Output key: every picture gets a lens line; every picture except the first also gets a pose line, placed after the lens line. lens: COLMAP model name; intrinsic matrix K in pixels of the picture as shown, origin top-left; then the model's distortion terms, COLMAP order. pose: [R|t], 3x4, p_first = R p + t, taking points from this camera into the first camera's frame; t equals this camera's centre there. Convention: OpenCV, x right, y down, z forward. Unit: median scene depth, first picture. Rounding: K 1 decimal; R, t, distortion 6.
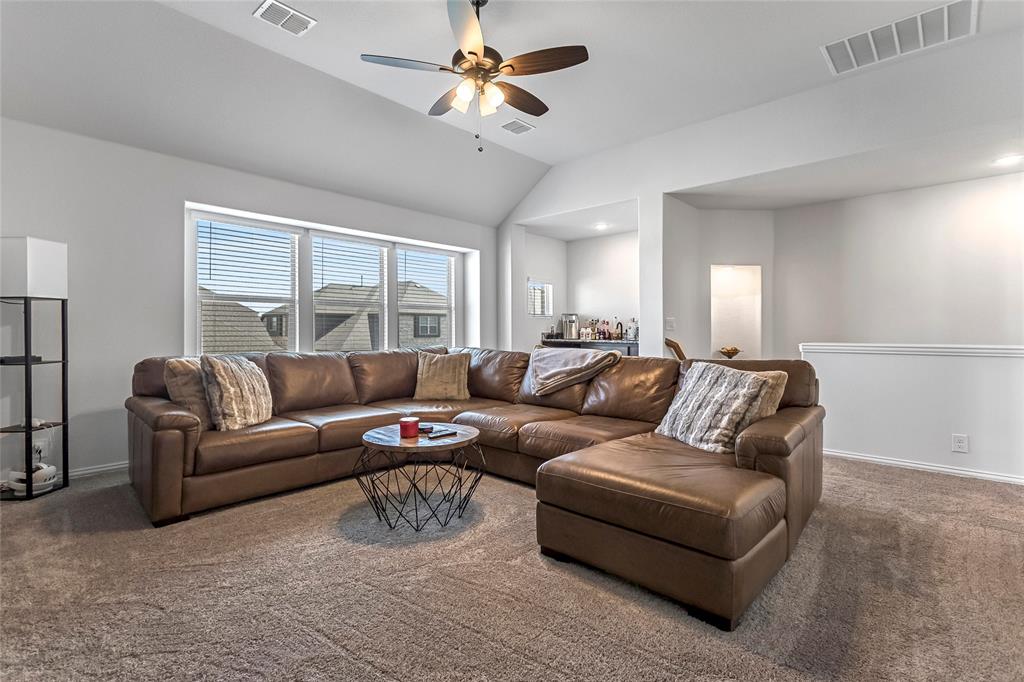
lens RADIAL K [[470.2, 0, 511.2], [0, 470.2, 337.5], [0, 0, 1]] dist [0.002642, 0.000607]
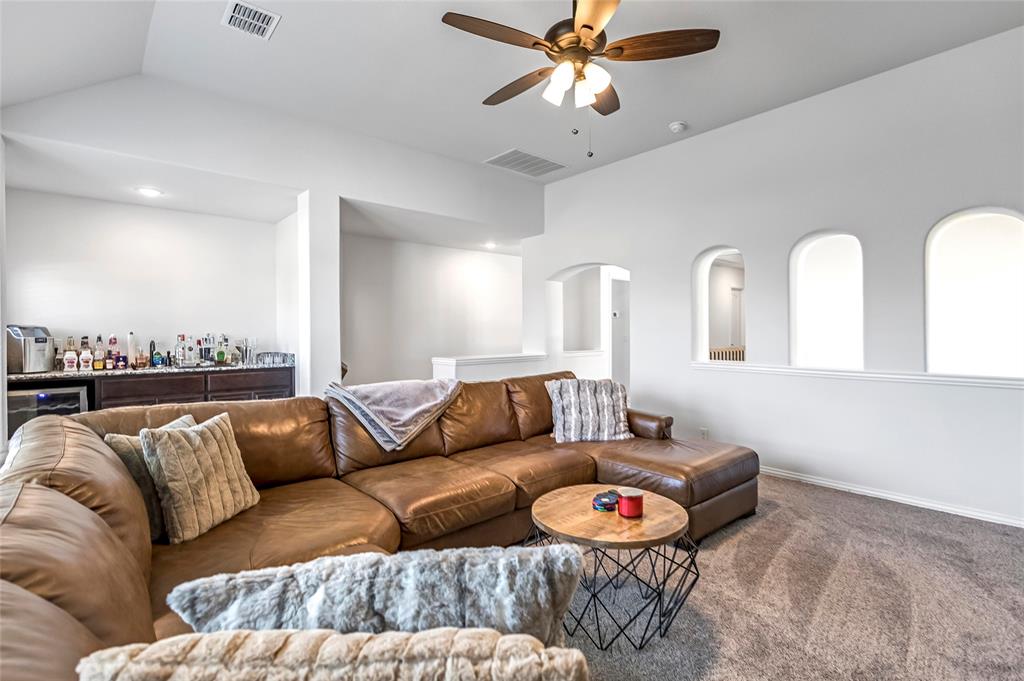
lens RADIAL K [[470.2, 0, 511.2], [0, 470.2, 337.0], [0, 0, 1]] dist [0.002642, 0.000607]
pose [[0.094569, -0.007727, 0.995488, -0.902544], [0.020220, 0.999778, 0.005840, -0.075055], [-0.995313, 0.019577, 0.094704, 1.042808]]
